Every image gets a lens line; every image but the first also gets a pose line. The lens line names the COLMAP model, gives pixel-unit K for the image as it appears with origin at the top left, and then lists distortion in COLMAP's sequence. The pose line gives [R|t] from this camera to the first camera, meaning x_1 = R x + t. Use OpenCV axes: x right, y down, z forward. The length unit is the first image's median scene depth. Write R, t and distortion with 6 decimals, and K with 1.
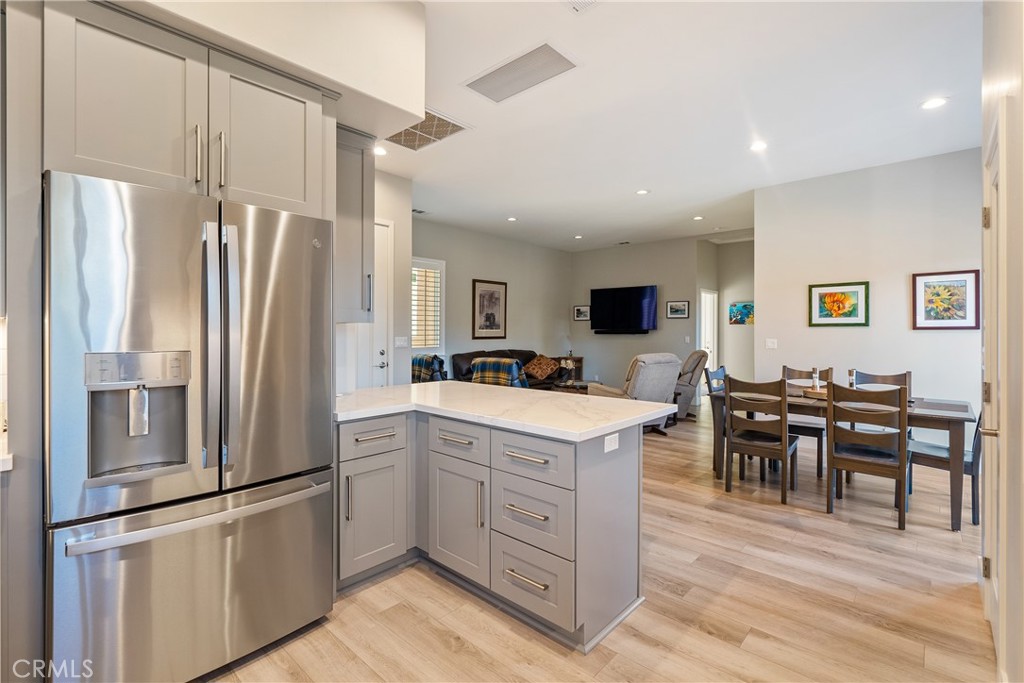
lens RADIAL K [[466.8, 0, 512.9], [0, 466.8, 335.6], [0, 0, 1]] dist [-0.003299, -0.000017]
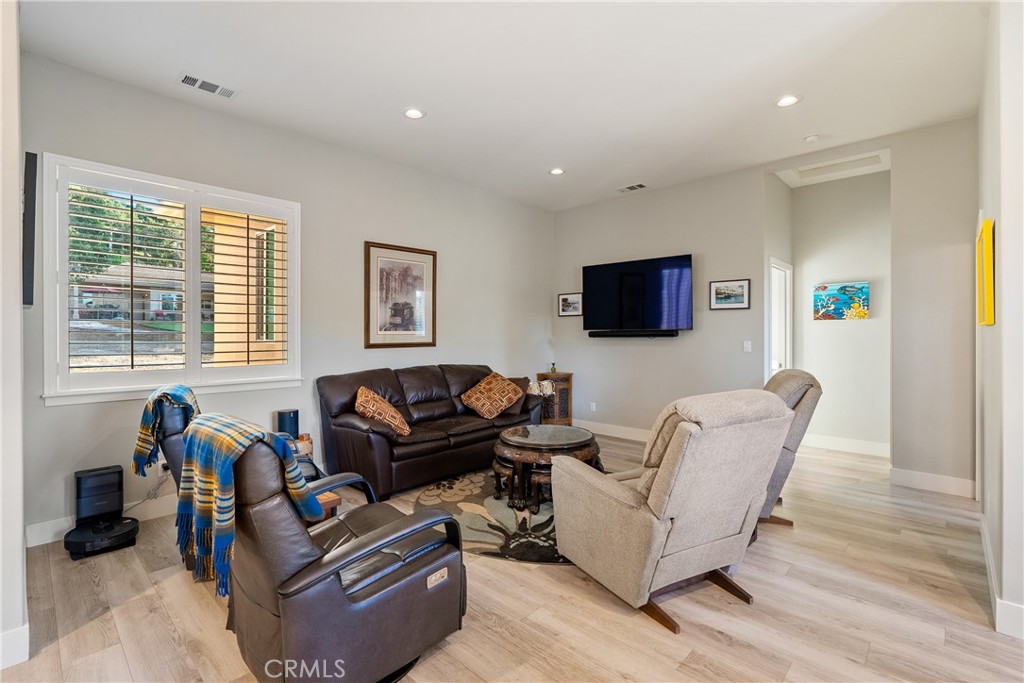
lens RADIAL K [[466.8, 0, 511.7], [0, 466.8, 336.8], [0, 0, 1]] dist [-0.003299, -0.000017]
pose [[0.999676, -0.005562, -0.024823, 0.098316], [0.005504, 0.999982, -0.002381, -0.003460], [0.024835, 0.002243, 0.999689, 0.419713]]
